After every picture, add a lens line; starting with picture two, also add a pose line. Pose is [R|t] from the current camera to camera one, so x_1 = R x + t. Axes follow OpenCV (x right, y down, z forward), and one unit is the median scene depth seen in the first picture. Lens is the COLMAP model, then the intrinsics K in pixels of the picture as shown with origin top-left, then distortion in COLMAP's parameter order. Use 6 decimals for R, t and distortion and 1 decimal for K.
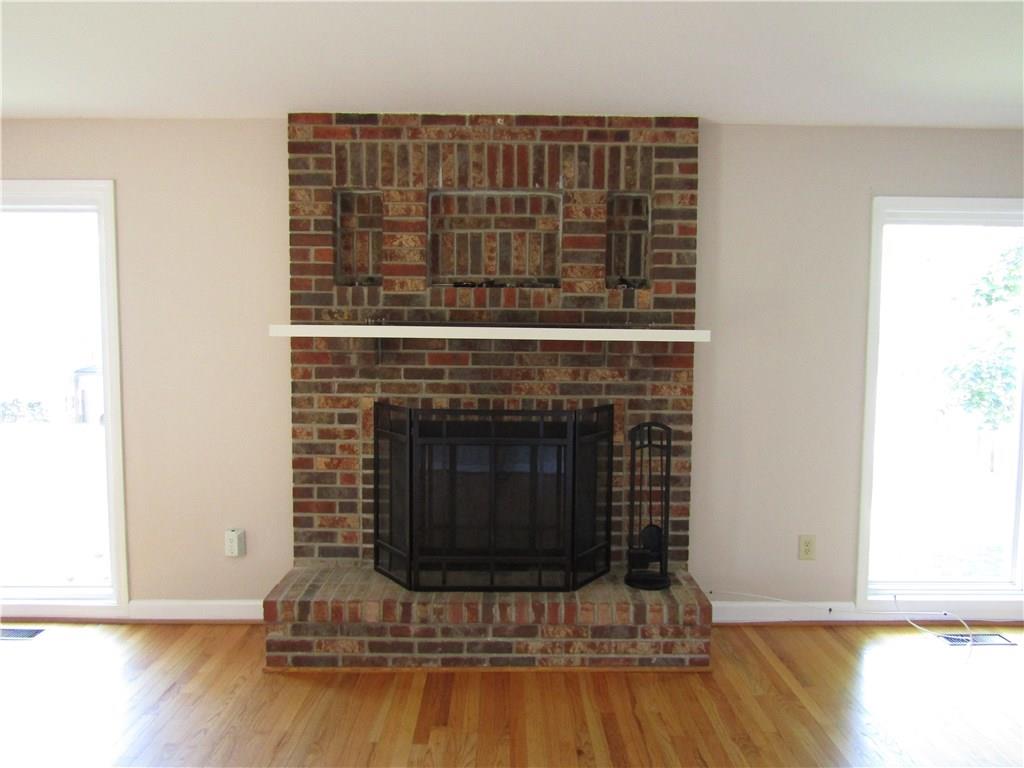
lens RADIAL K [[725.9, 0, 512.0], [0, 725.9, 384.0], [0, 0, 1]] dist [-0.009489, 0.001930]
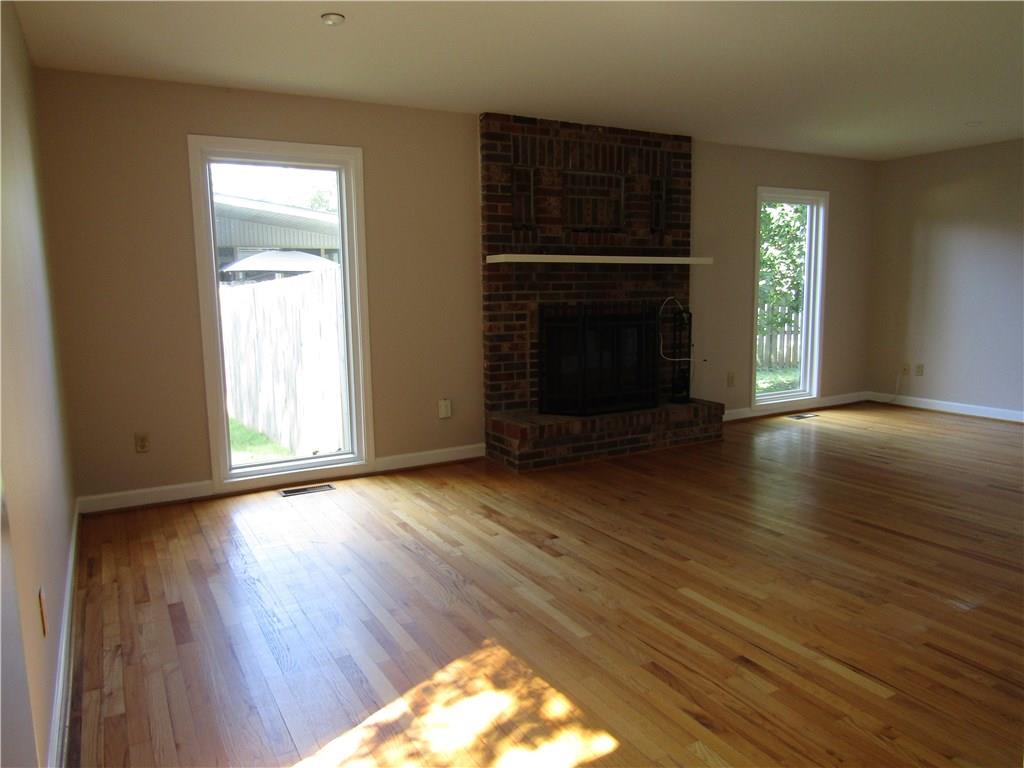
lens RADIAL K [[719.1, 0, 512.0], [0, 719.1, 384.0], [0, 0, 1]] dist [-0.012280, -0.000248]
pose [[0.874500, -0.085240, 0.477476, -0.995875], [0.056206, 0.995614, 0.074797, 0.074388], [-0.481757, -0.038574, 0.875455, -0.335880]]
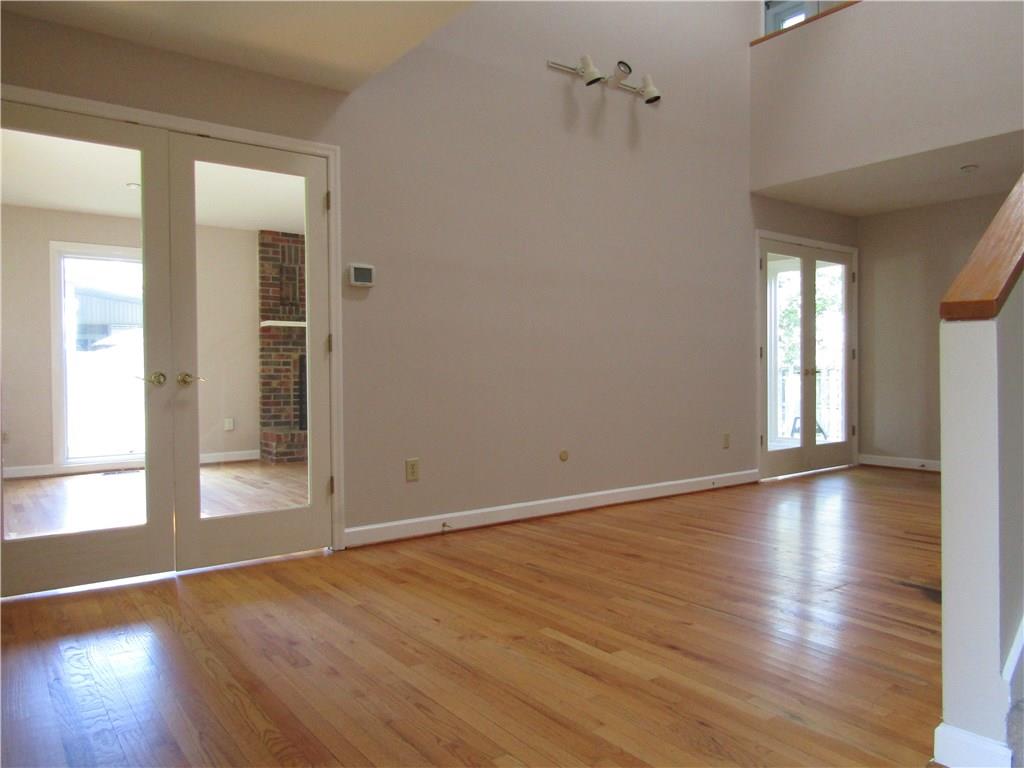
lens RADIAL K [[725.9, 0, 512.0], [0, 725.9, 384.0], [0, 0, 1]] dist [-0.009489, 0.001930]
pose [[0.803363, -0.020753, 0.595128, -1.027514], [0.055816, 0.997617, -0.040557, 0.246513], [-0.592869, 0.065800, 0.802607, -1.260186]]
